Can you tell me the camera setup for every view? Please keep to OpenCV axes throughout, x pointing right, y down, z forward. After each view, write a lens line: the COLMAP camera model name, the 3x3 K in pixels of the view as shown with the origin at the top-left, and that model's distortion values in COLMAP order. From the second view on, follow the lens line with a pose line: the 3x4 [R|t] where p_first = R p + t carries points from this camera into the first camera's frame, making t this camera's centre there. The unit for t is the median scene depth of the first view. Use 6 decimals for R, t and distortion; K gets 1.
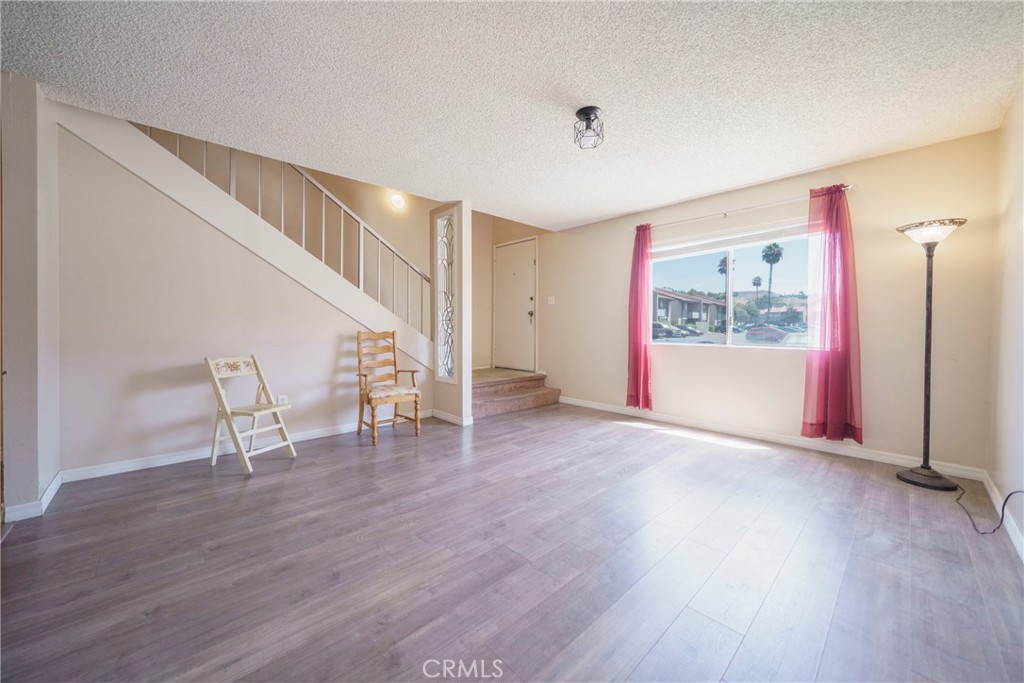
lens RADIAL K [[387.7, 0, 507.7], [0, 387.7, 328.7], [0, 0, 1]] dist [-0.001031, -0.000037]
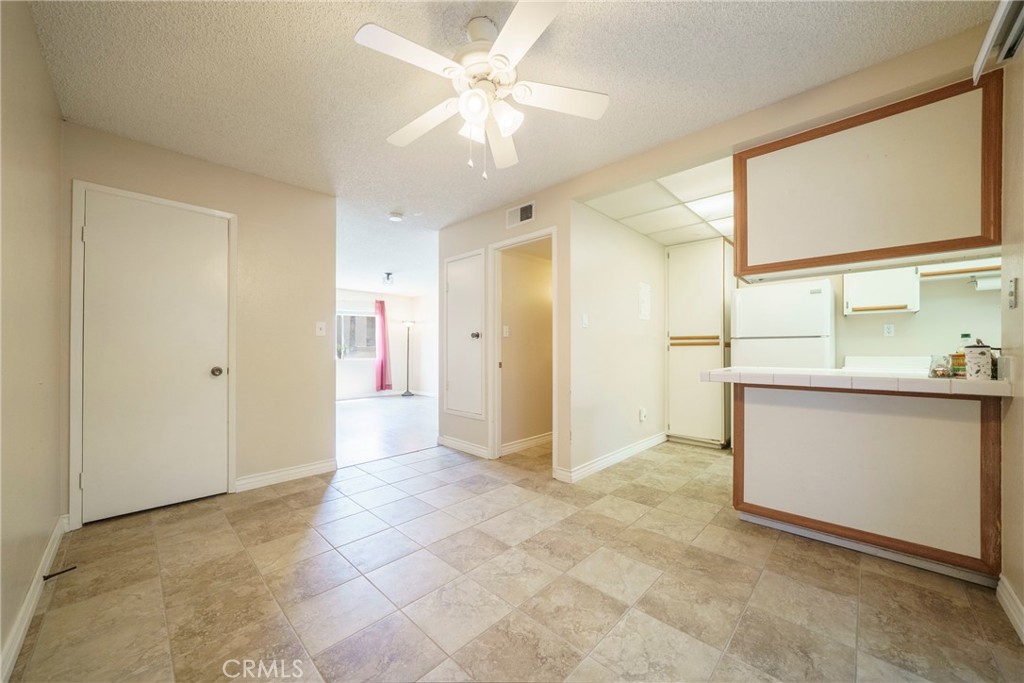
lens RADIAL K [[368.8, 0, 507.5], [0, 368.8, 348.6], [0, 0, 1]] dist [-0.002074, 0.000115]
pose [[-0.047478, 0.004233, 0.998863, -2.106437], [0.005598, 0.999976, -0.003971, -0.004408], [-0.998857, 0.005403, -0.047501, 0.240586]]
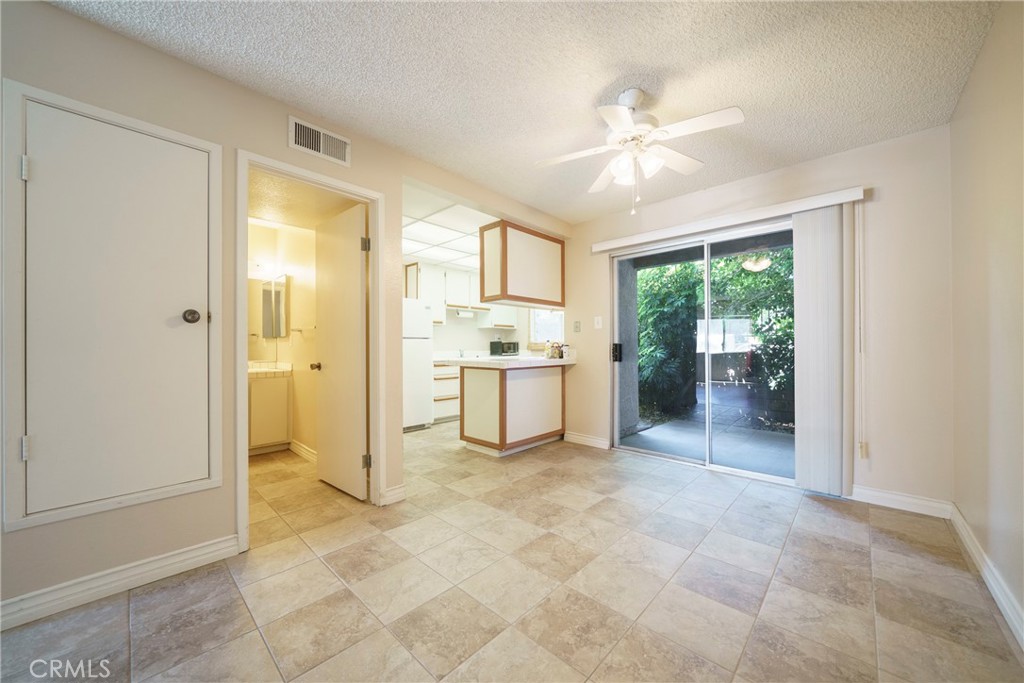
lens RADIAL K [[370.1, 0, 510.5], [0, 370.1, 345.1], [0, 0, 1]] dist [-0.003015, -0.000087]
pose [[-0.998500, 0.001092, -0.054738, -1.298380], [0.001216, 0.999997, -0.002230, -0.005344], [0.054736, -0.002293, -0.998498, 0.934318]]
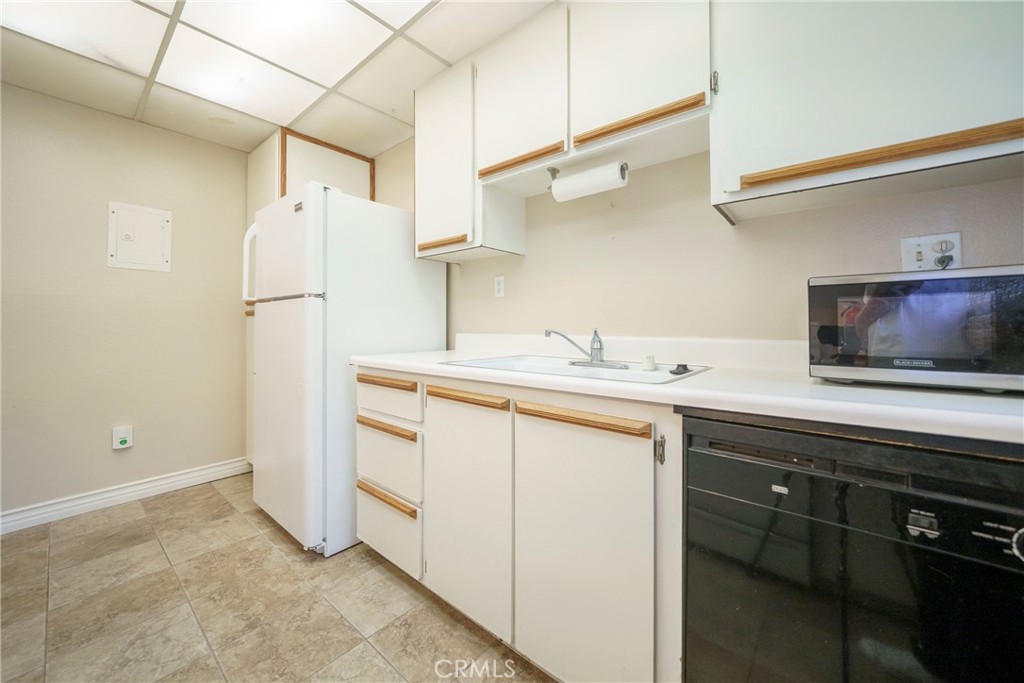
lens RADIAL K [[391.8, 0, 533.5], [0, 391.8, 323.0], [0, 0, 1]] dist [-0.000439, 0.000410]
pose [[-0.123027, -0.005855, 0.992386, -1.670789], [0.004931, 0.999967, 0.006511, -0.000629], [-0.992391, 0.005695, -0.122994, -1.052462]]
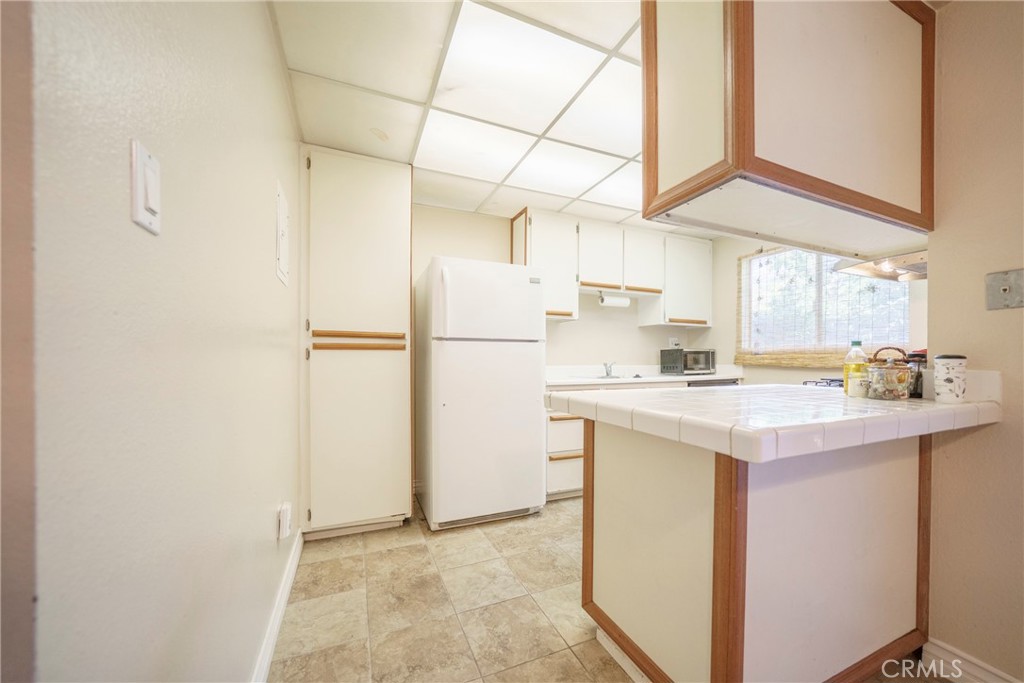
lens RADIAL K [[377.6, 0, 516.4], [0, 377.6, 362.1], [0, 0, 1]] dist [-0.000023, -0.000003]
pose [[-0.939064, -0.008618, 0.343635, -1.277533], [-0.003850, 0.999887, 0.014557, -0.004924], [-0.343722, 0.012347, -0.938990, 0.074103]]
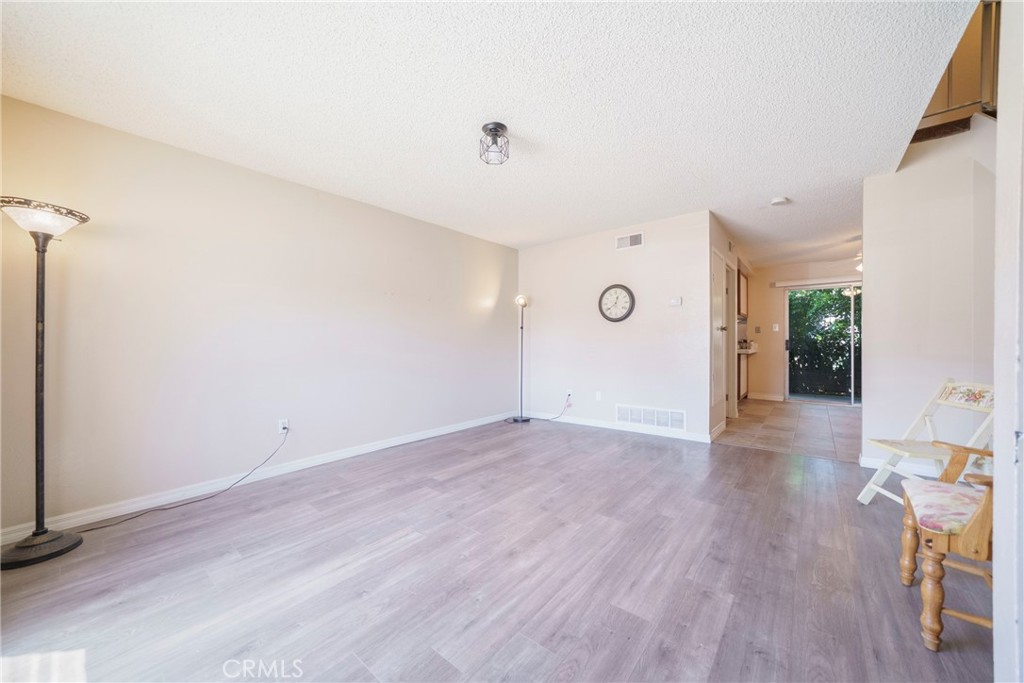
lens RADIAL K [[370.1, 0, 510.5], [0, 370.1, 345.1], [0, 0, 1]] dist [-0.003015, -0.000087]
pose [[-0.992294, 0.004389, -0.123829, 0.247114], [0.003412, 0.999961, 0.008099, -0.005506], [0.123860, 0.007614, -0.992271, 1.683589]]
